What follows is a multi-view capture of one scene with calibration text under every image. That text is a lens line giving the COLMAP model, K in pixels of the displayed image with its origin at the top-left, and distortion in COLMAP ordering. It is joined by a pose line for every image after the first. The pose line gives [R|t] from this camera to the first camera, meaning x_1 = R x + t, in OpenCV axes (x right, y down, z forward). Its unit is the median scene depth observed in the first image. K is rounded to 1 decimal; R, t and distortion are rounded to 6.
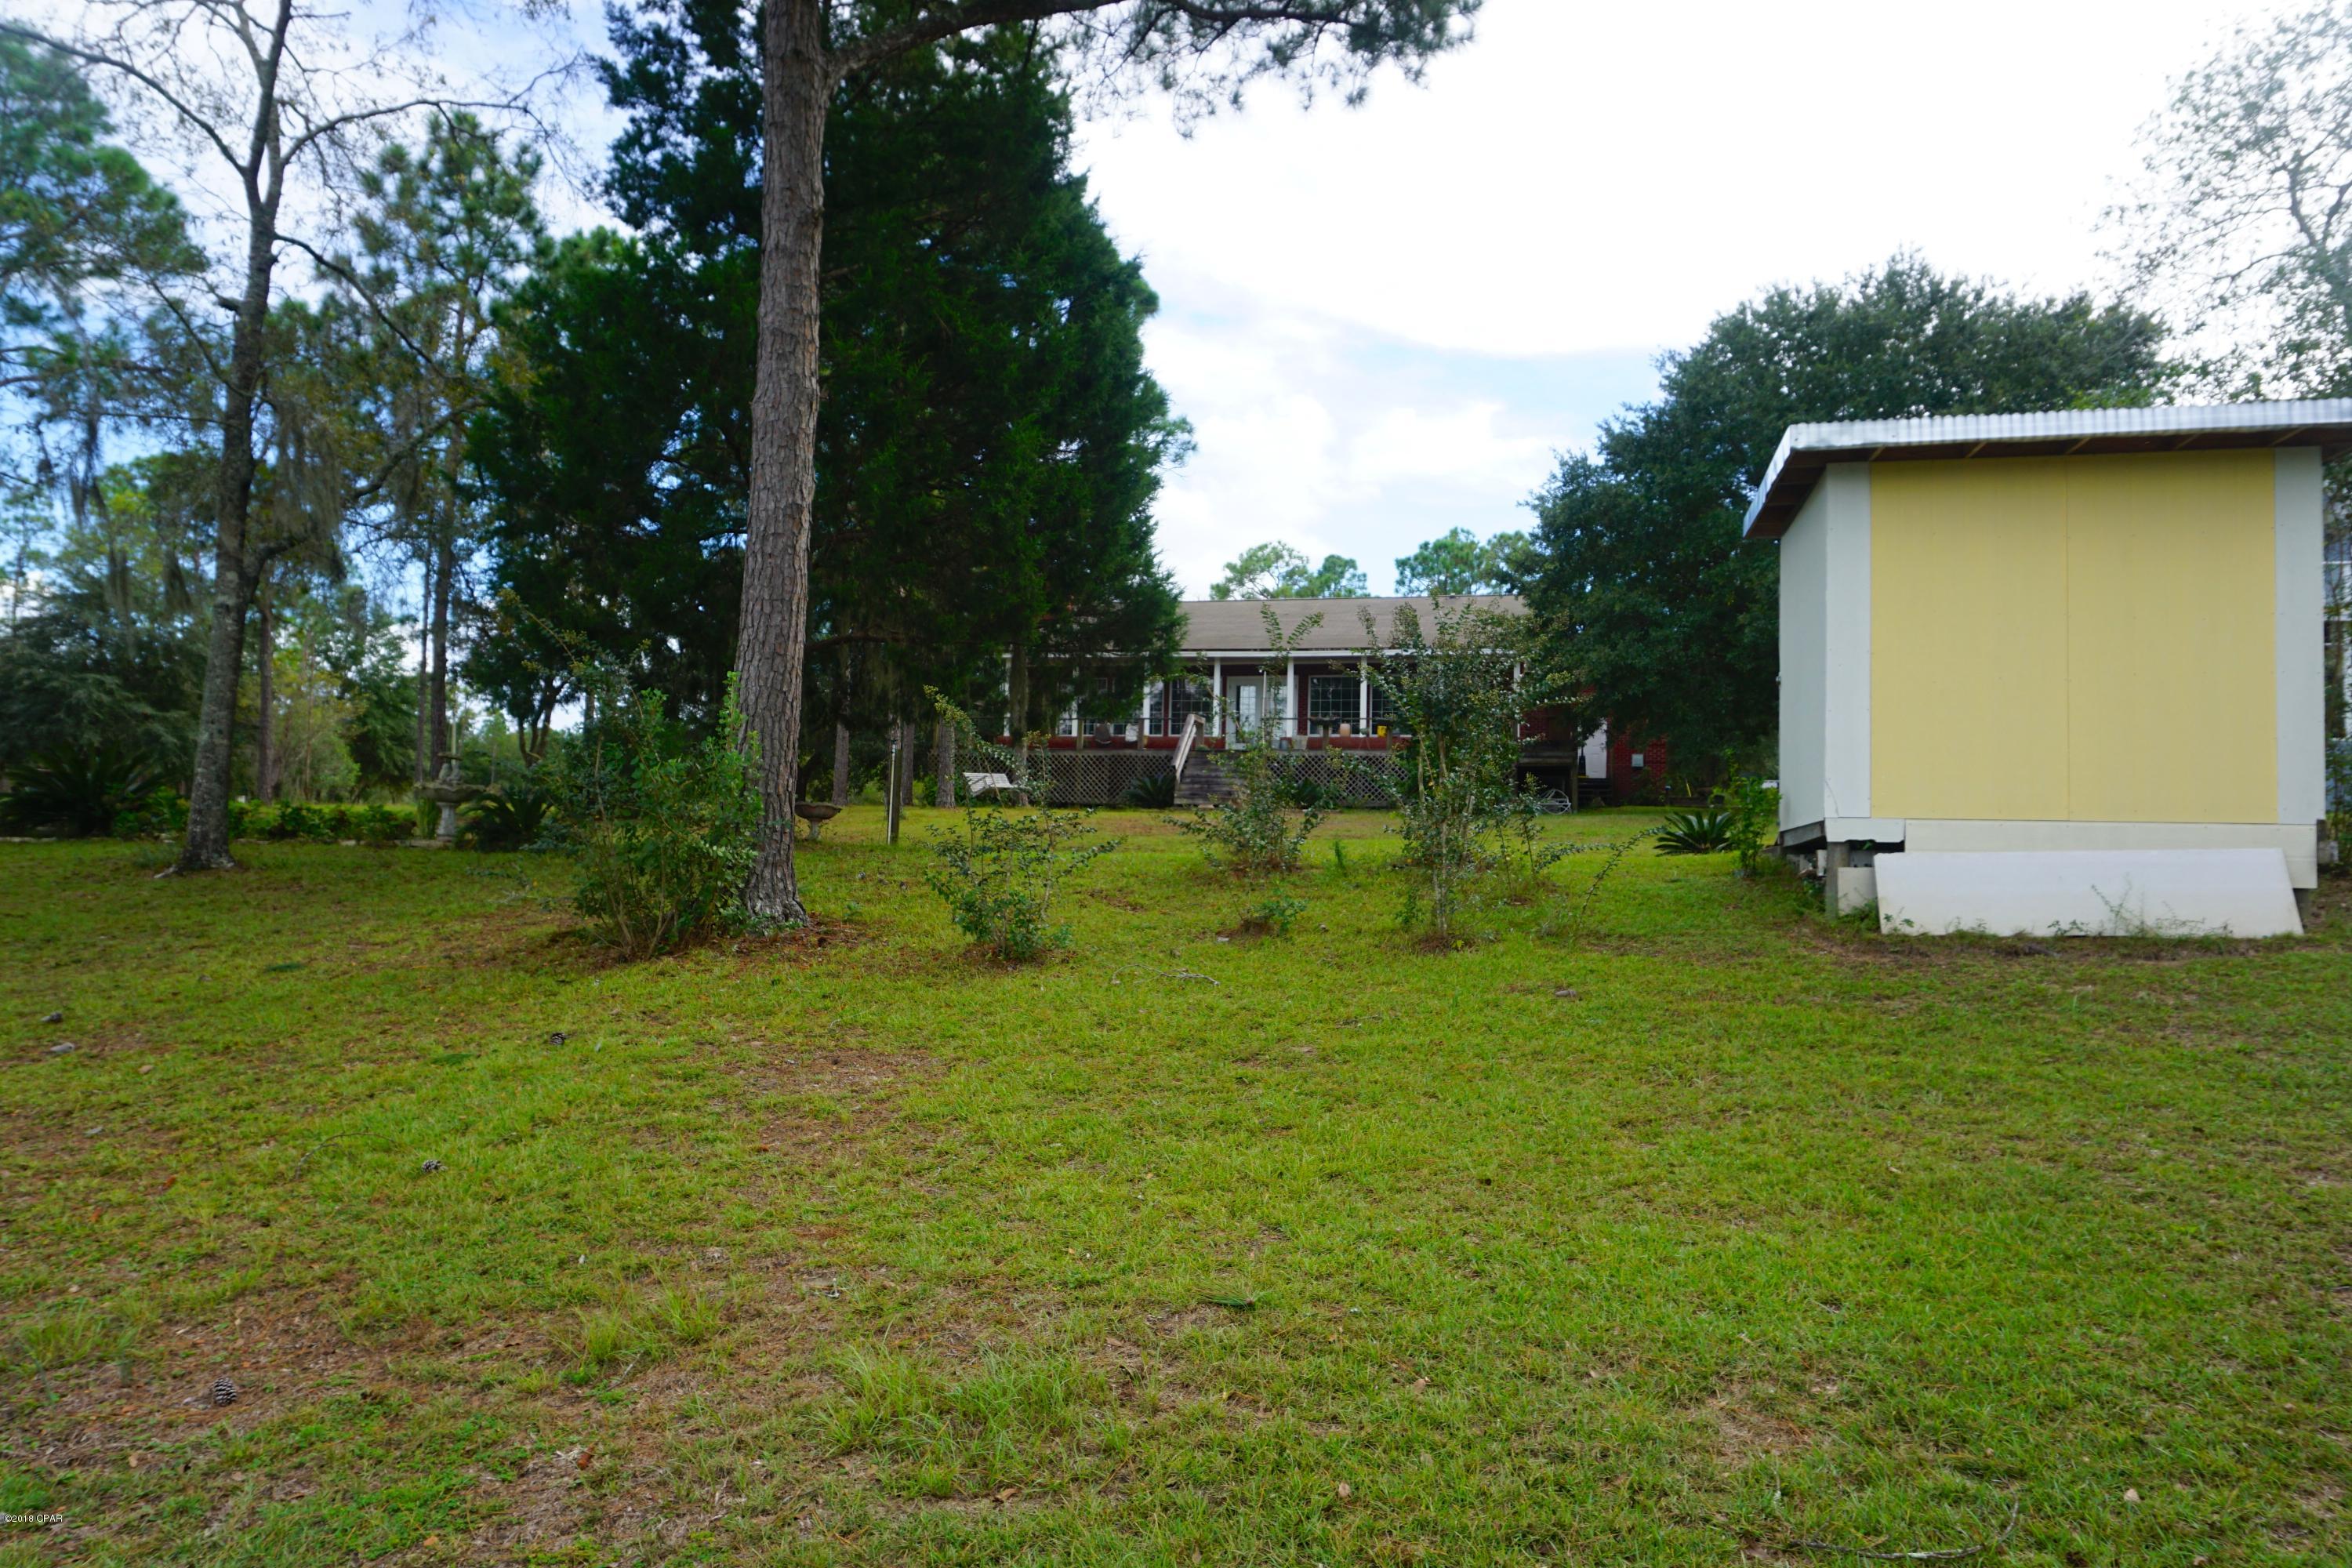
lens RADIAL K [[1543.9, 0, 1175.7], [0, 1543.9, 784.1], [0, 0, 1]] dist [-0.055936, 0.036768]
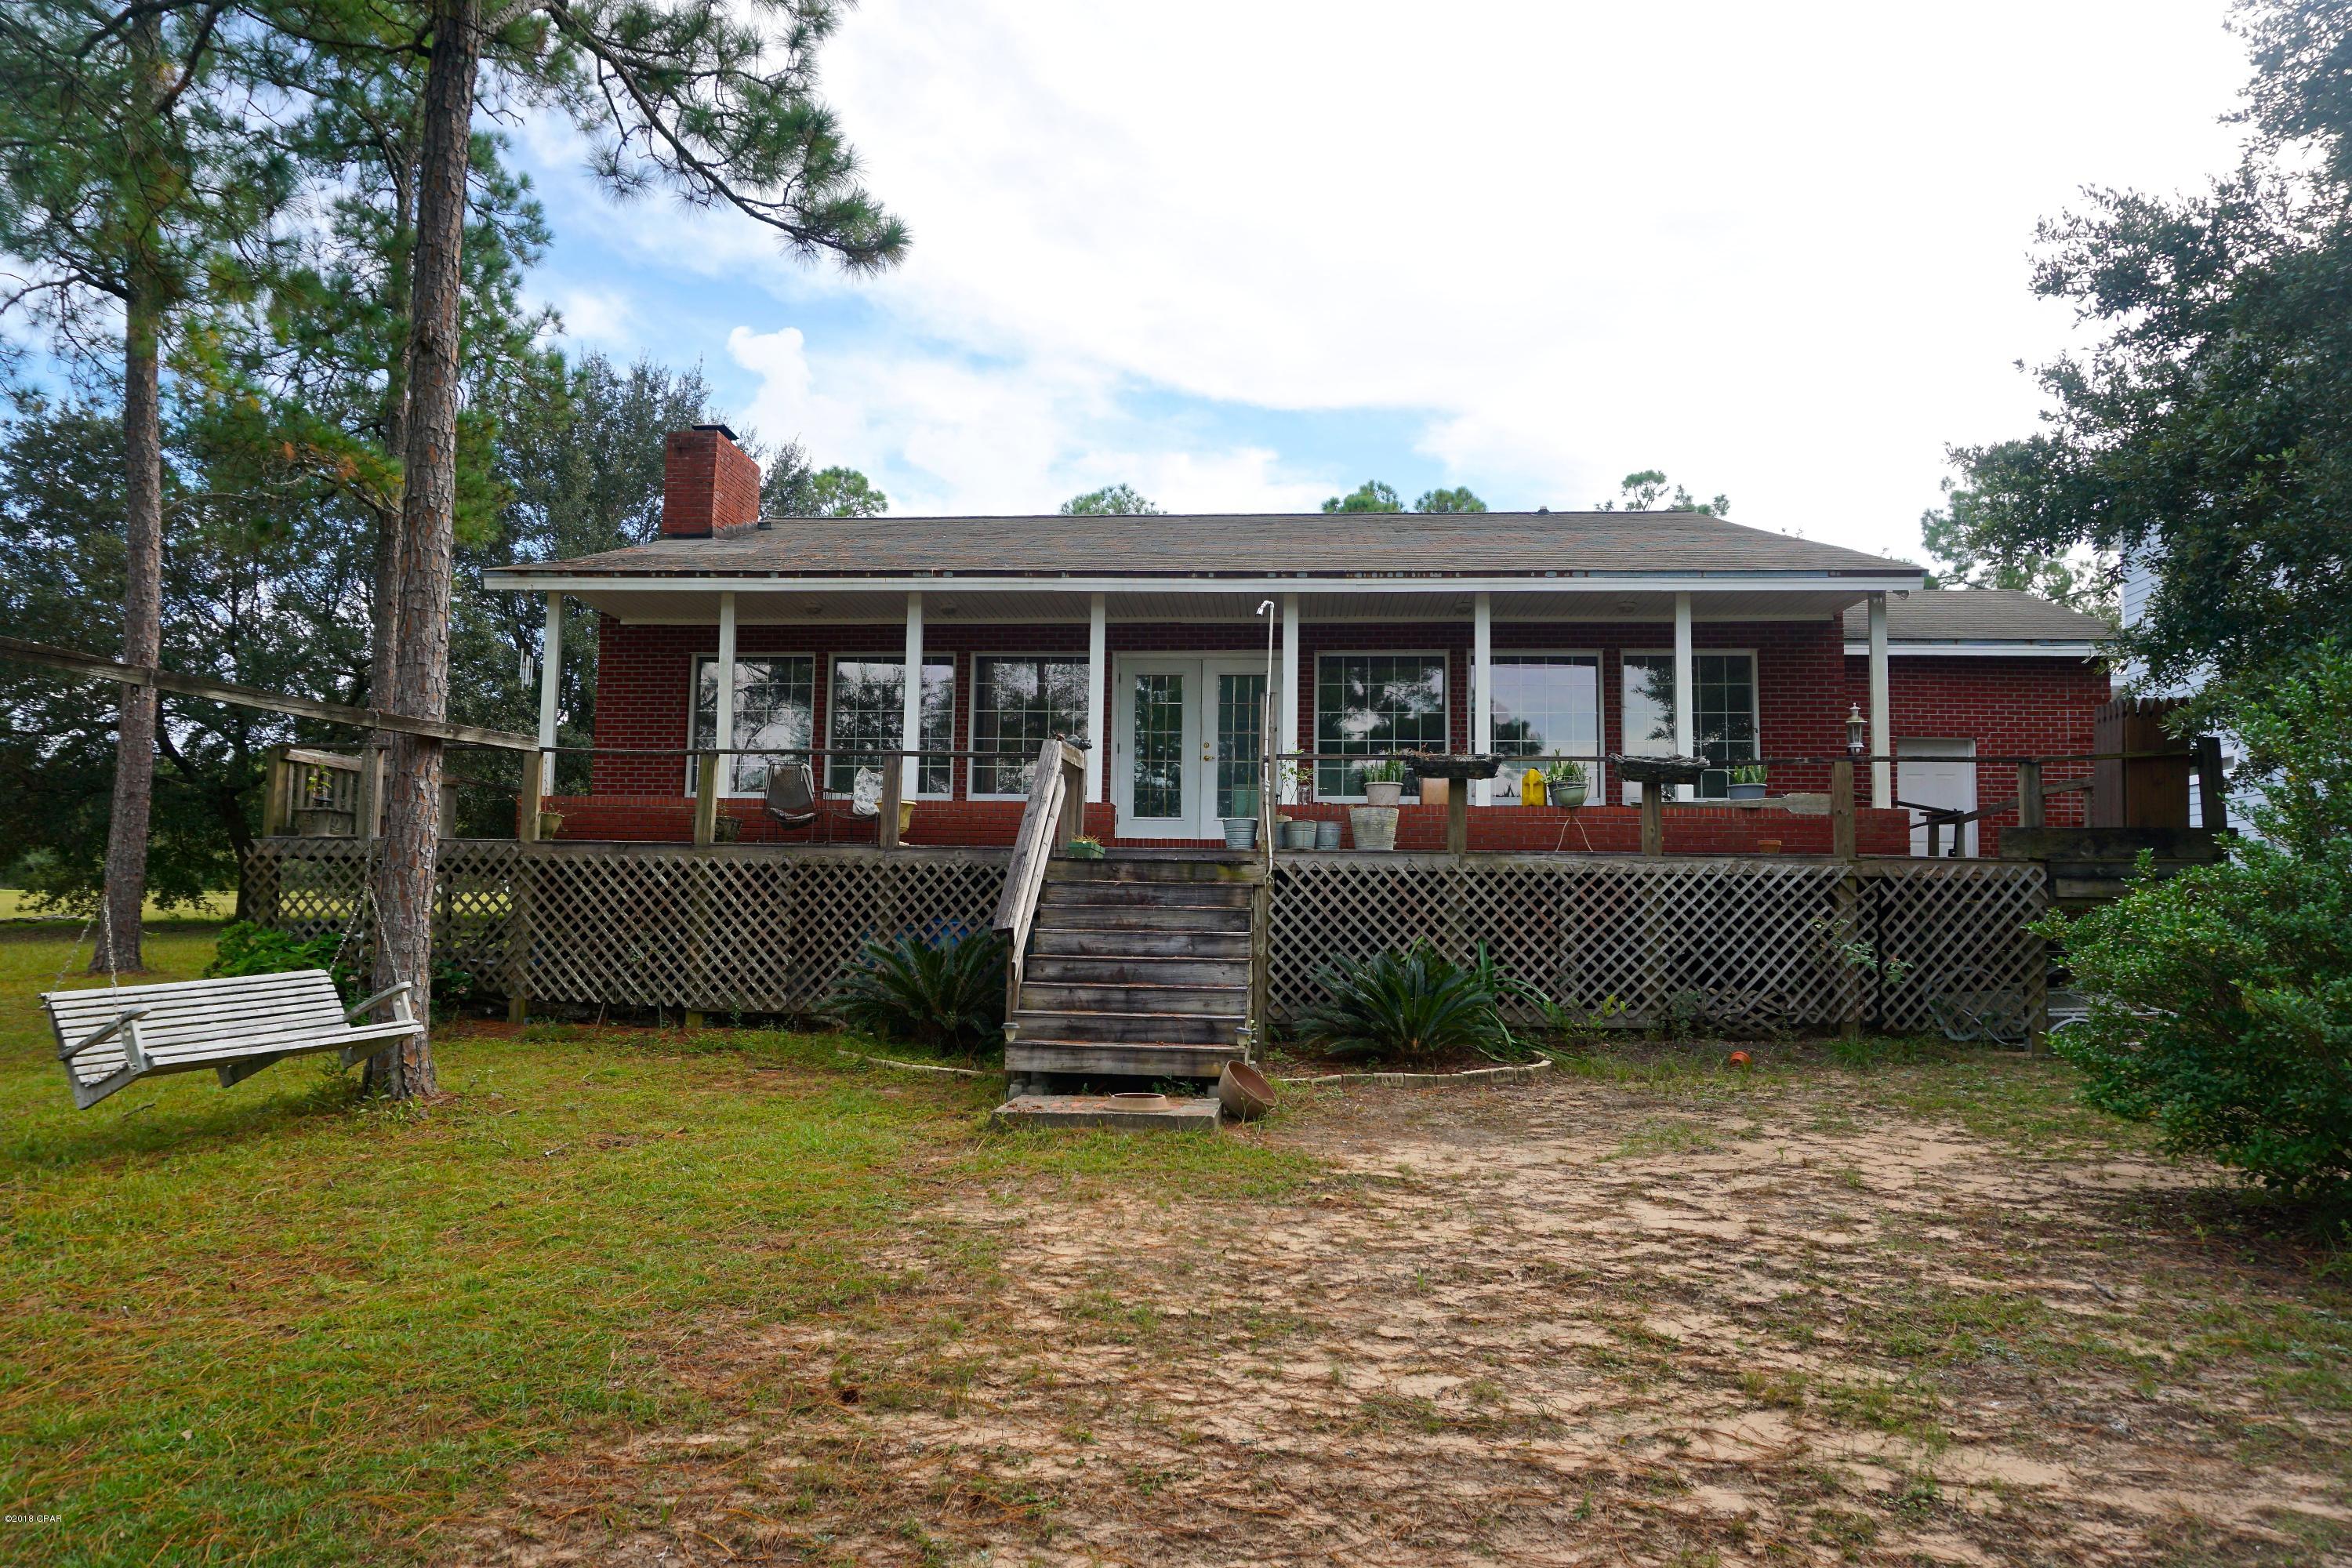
lens RADIAL K [[1543.9, 0, 1176.4], [0, 1543.9, 782.8], [0, 0, 1]] dist [-0.055936, 0.036768]
pose [[0.989841, 0.005691, 0.142064, -0.008300], [-0.002488, 0.999739, -0.022714, -0.026980], [-0.142156, 0.022130, 0.989597, 0.631013]]
